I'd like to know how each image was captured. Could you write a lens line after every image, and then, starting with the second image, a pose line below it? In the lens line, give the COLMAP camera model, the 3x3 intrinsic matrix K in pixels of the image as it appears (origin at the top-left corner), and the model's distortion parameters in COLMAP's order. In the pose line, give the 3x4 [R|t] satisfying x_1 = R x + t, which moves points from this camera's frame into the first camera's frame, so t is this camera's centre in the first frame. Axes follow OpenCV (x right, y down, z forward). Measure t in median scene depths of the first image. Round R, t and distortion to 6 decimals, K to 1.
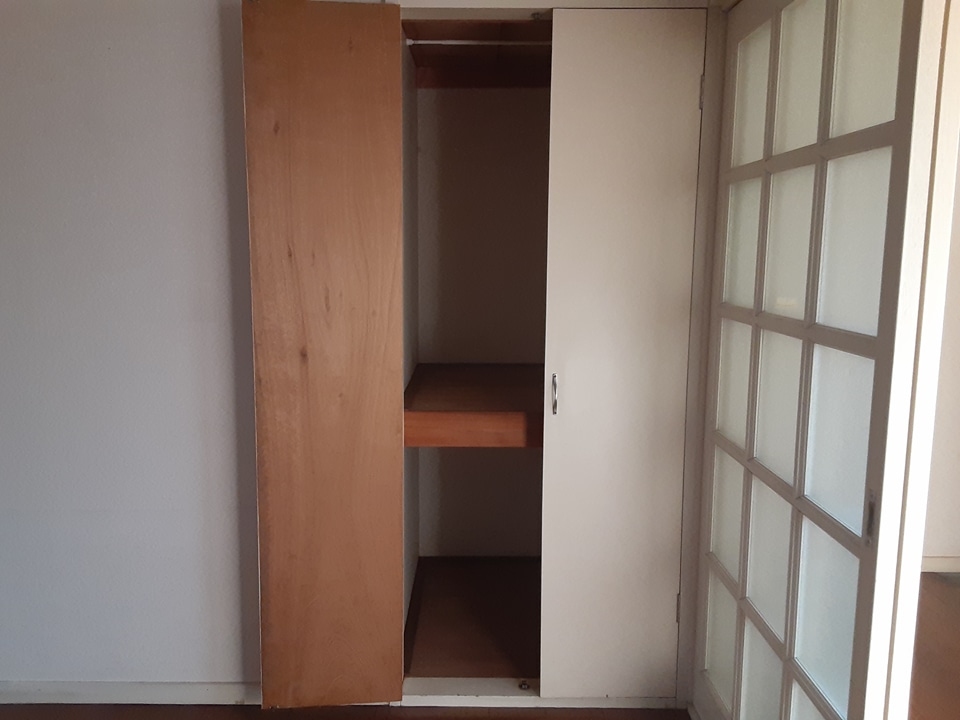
lens RADIAL K [[783.1, 0, 467.2], [0, 783.1, 363.7], [0, 0, 1]] dist [0.153466, -0.244567]
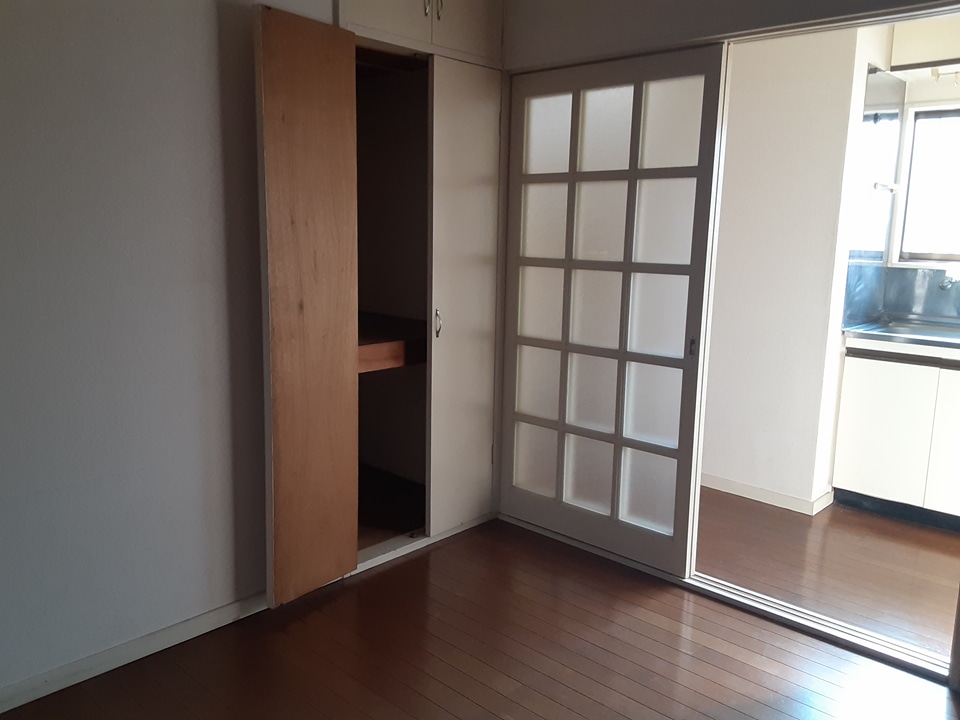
lens RADIAL K [[770.7, 0, 470.5], [0, 770.7, 355.3], [0, 0, 1]] dist [0.147140, -0.247801]
pose [[0.684142, -0.114060, 0.720375, -0.902695], [0.091270, 0.993321, 0.070597, 0.004001], [-0.723616, 0.017450, 0.689982, -0.016693]]
